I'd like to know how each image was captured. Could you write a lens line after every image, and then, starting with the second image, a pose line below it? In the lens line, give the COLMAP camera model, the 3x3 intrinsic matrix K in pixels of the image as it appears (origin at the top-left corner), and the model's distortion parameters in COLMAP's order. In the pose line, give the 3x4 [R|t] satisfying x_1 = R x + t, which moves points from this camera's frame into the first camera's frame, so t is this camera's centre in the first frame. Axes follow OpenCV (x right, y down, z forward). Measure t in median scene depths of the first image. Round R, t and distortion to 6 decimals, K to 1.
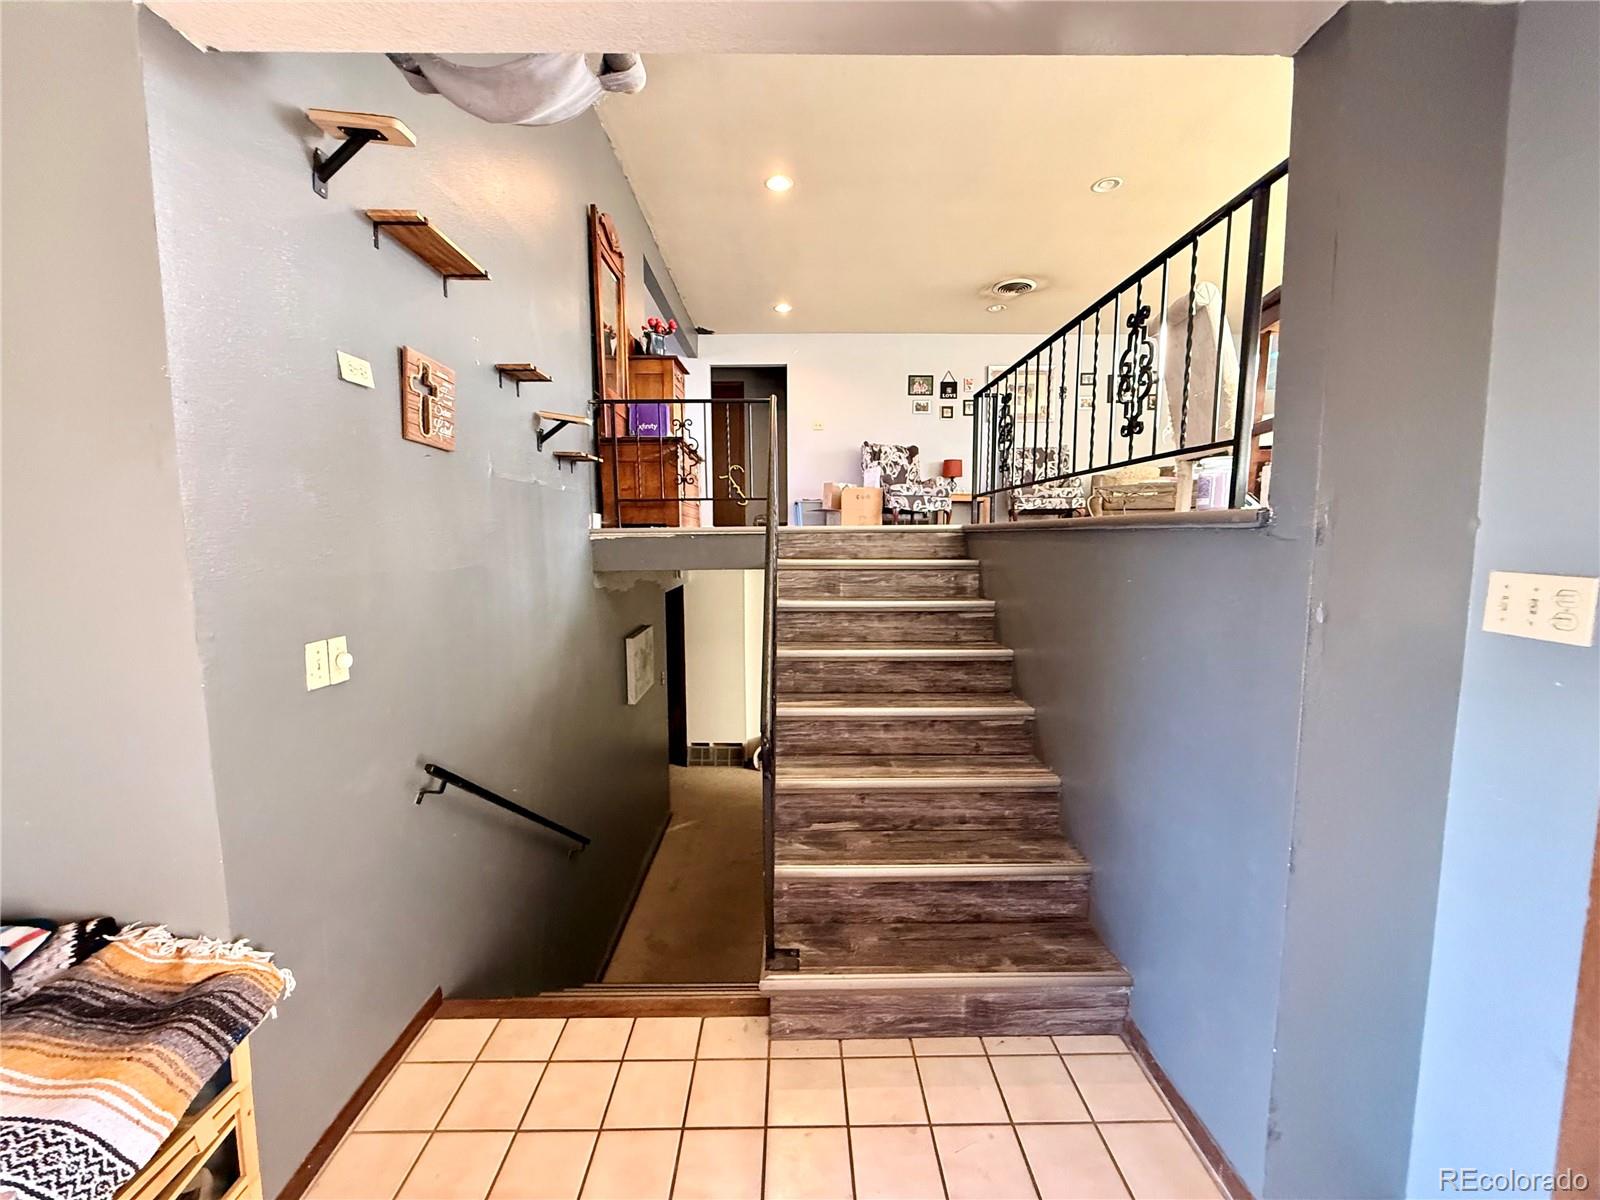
lens RADIAL K [[634.0, 0, 797.2], [0, 634.0, 597.3], [0, 0, 1]] dist [0.000383, 0.000195]
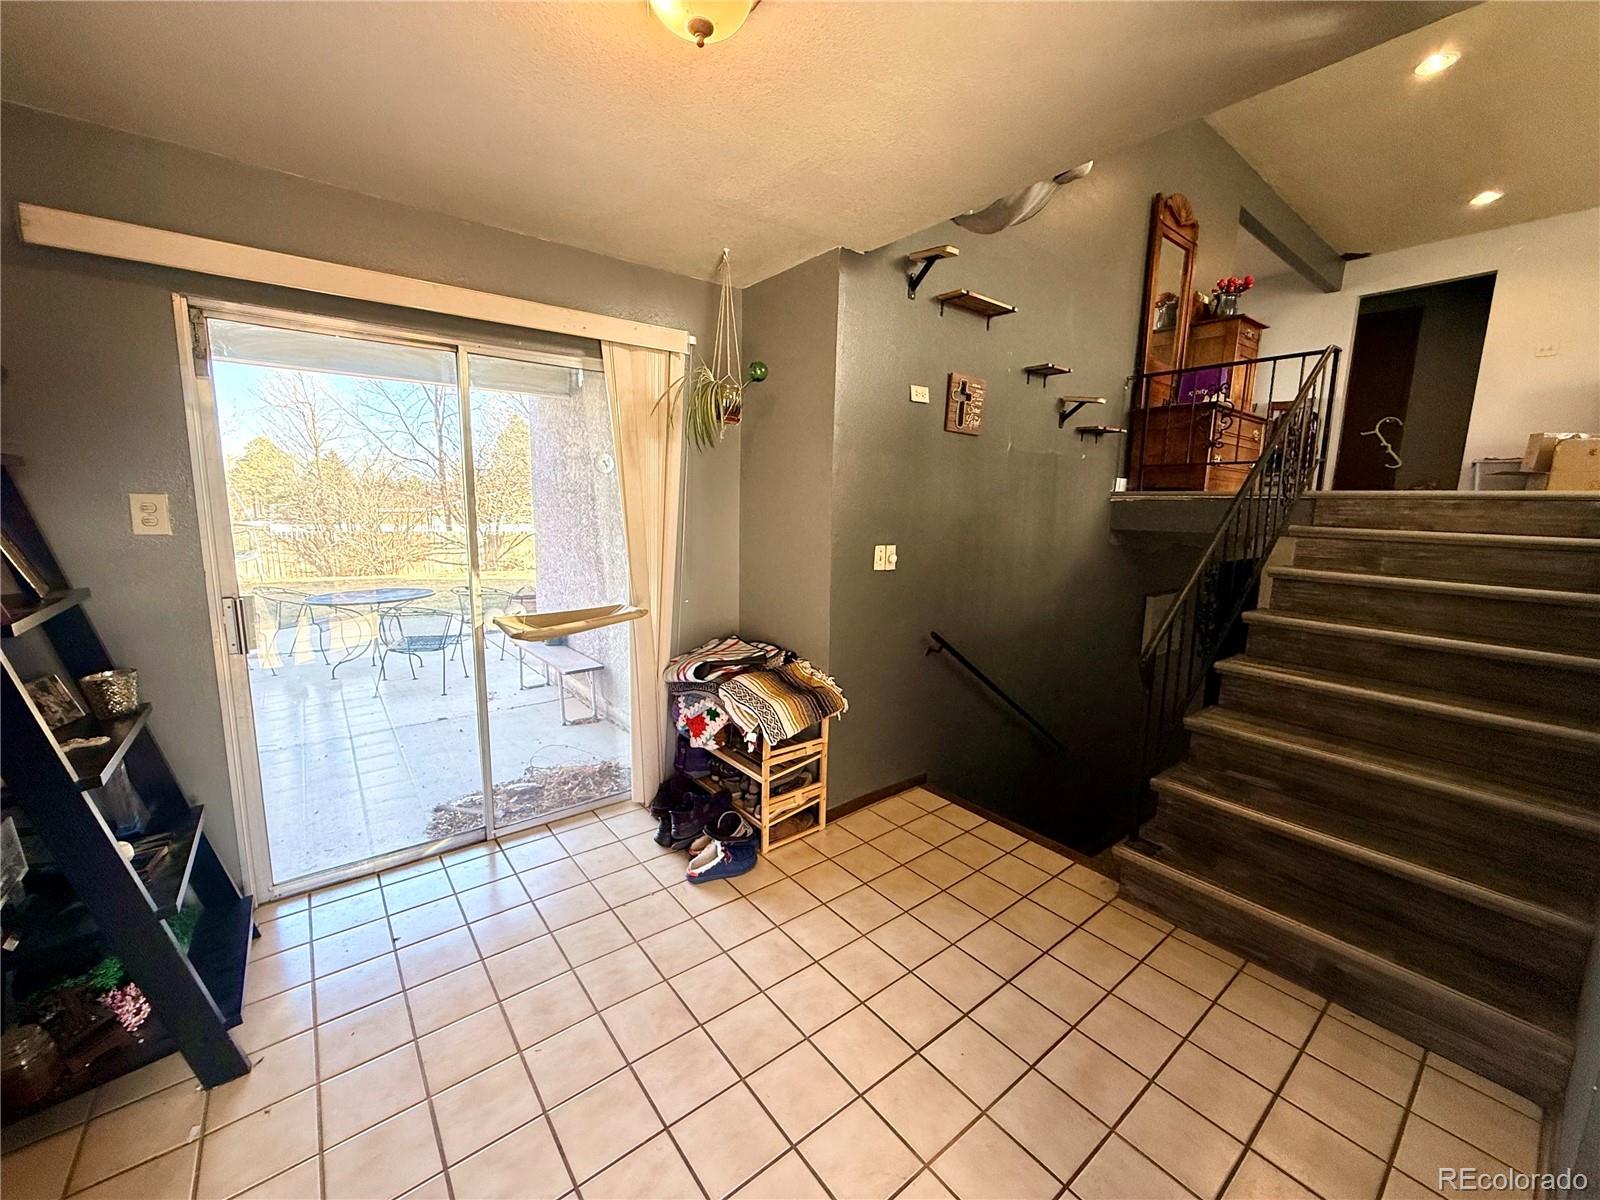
lens RADIAL K [[634.0, 0, 797.2], [0, 634.0, 597.3], [0, 0, 1]] dist [0.000383, 0.000195]
pose [[0.609384, 0.138780, -0.780635, 0.453392], [-0.101003, 0.990129, 0.097178, 0.050167], [0.786415, 0.019628, 0.617386, -0.277311]]
